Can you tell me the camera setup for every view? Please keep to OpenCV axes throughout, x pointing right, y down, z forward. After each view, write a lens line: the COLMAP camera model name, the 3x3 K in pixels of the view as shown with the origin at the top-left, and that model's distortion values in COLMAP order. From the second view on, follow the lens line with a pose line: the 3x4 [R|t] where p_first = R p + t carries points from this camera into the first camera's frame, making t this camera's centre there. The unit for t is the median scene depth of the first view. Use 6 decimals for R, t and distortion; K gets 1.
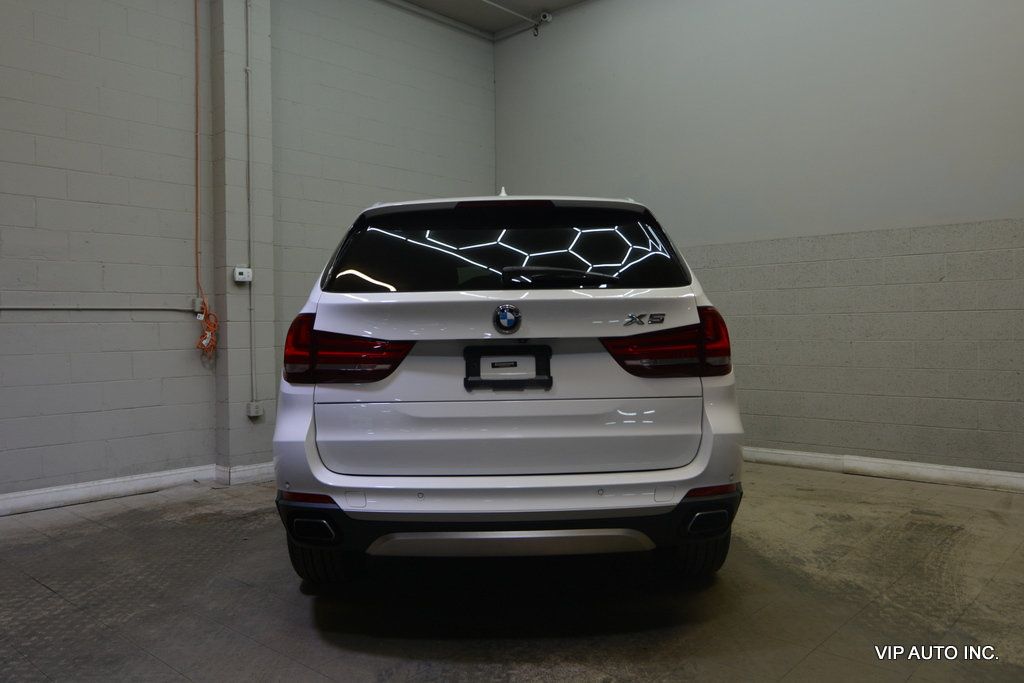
lens RADIAL K [[773.6, 0, 512.0], [0, 773.6, 341.5], [0, 0, 1]] dist [-0.017211, 0.006623]
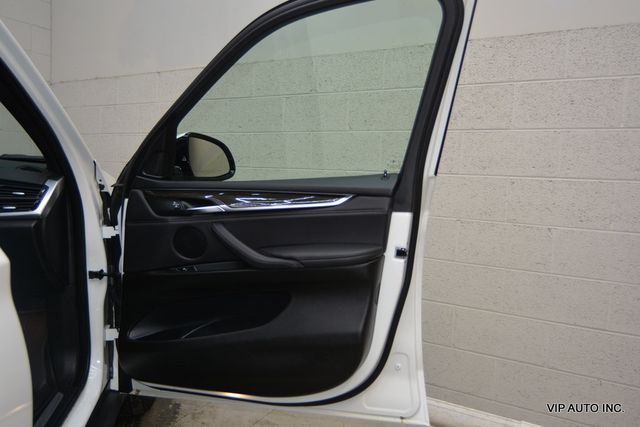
lens RADIAL K [[472.6, 0, 320.0], [0, 472.6, 213.5], [0, 0, 1]] dist [-0.001773, -0.002853]
pose [[0.977880, 0.039856, 0.205333, 0.229733], [-0.052171, 0.997127, 0.054915, -0.023110], [-0.202554, -0.064412, 0.977150, 0.782026]]
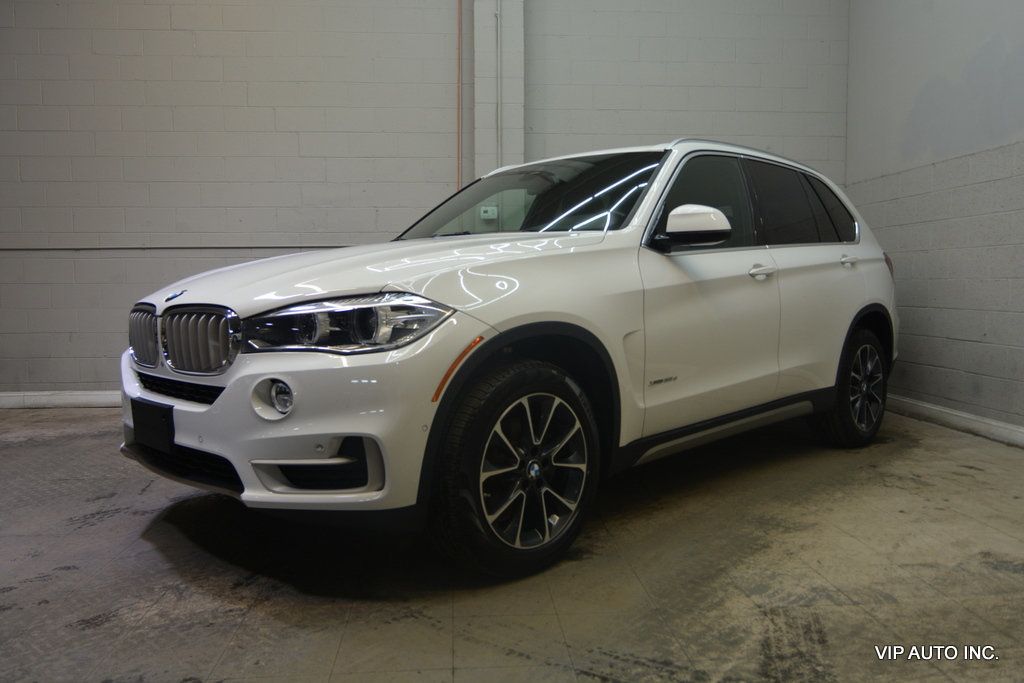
lens RADIAL K [[781.3, 0, 509.4], [0, 781.3, 339.9], [0, 0, 1]] dist [-0.010018, 0.002908]
pose [[0.721119, 0.058862, -0.690306, 0.471695], [-0.019203, 0.997700, 0.065013, 0.020485], [0.692545, -0.033626, 0.720590, 0.263169]]
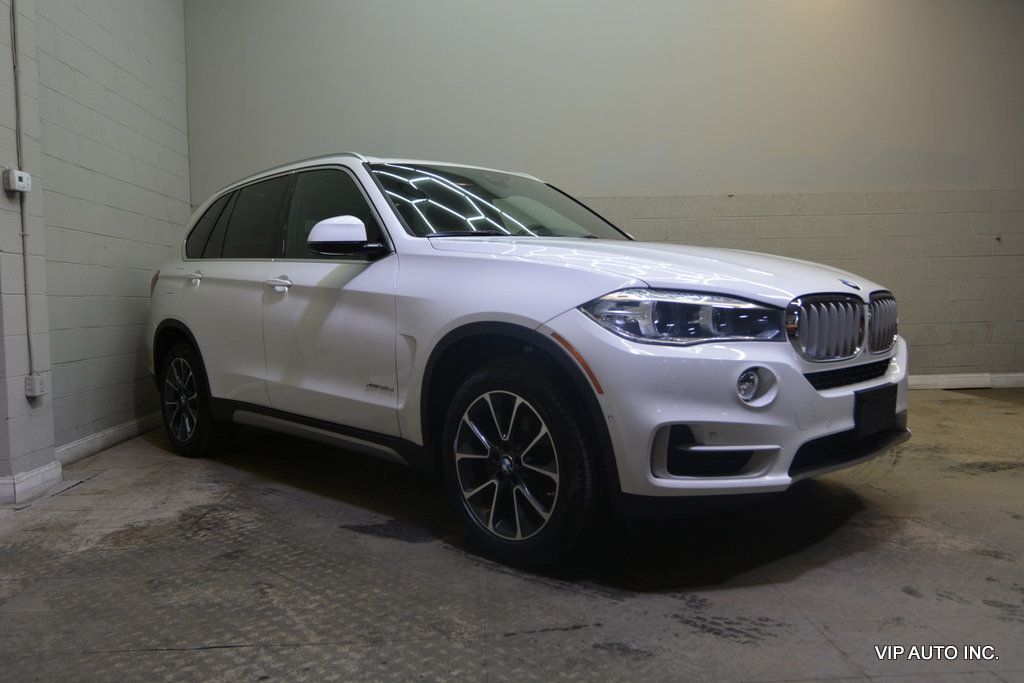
lens RADIAL K [[774.7, 0, 509.9], [0, 774.7, 337.5], [0, 0, 1]] dist [-0.020522, 0.010903]
pose [[0.716858, -0.041706, 0.695971, -0.563067], [0.028592, 0.999128, 0.030422, 0.042099], [-0.696632, -0.001909, 0.717426, 0.268092]]
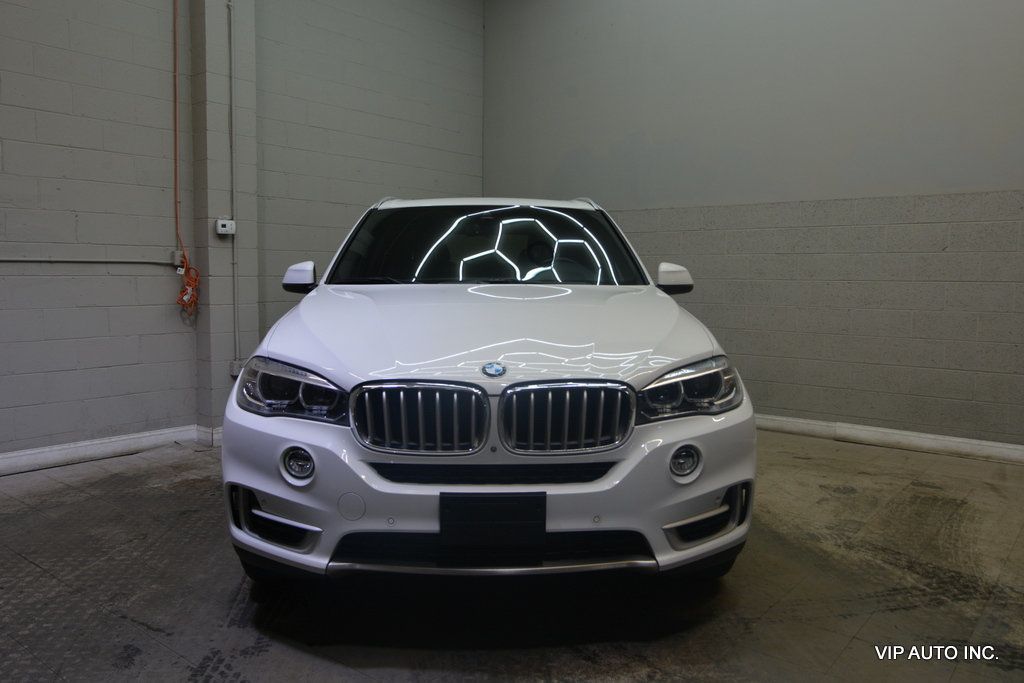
lens RADIAL K [[774.7, 0, 509.9], [0, 774.7, 337.5], [0, 0, 1]] dist [-0.020522, 0.010903]
pose [[0.998513, 0.016514, 0.051944, -0.052615], [-0.019688, 0.997932, 0.061193, -0.017617], [-0.050826, -0.062125, 0.996773, 0.033070]]
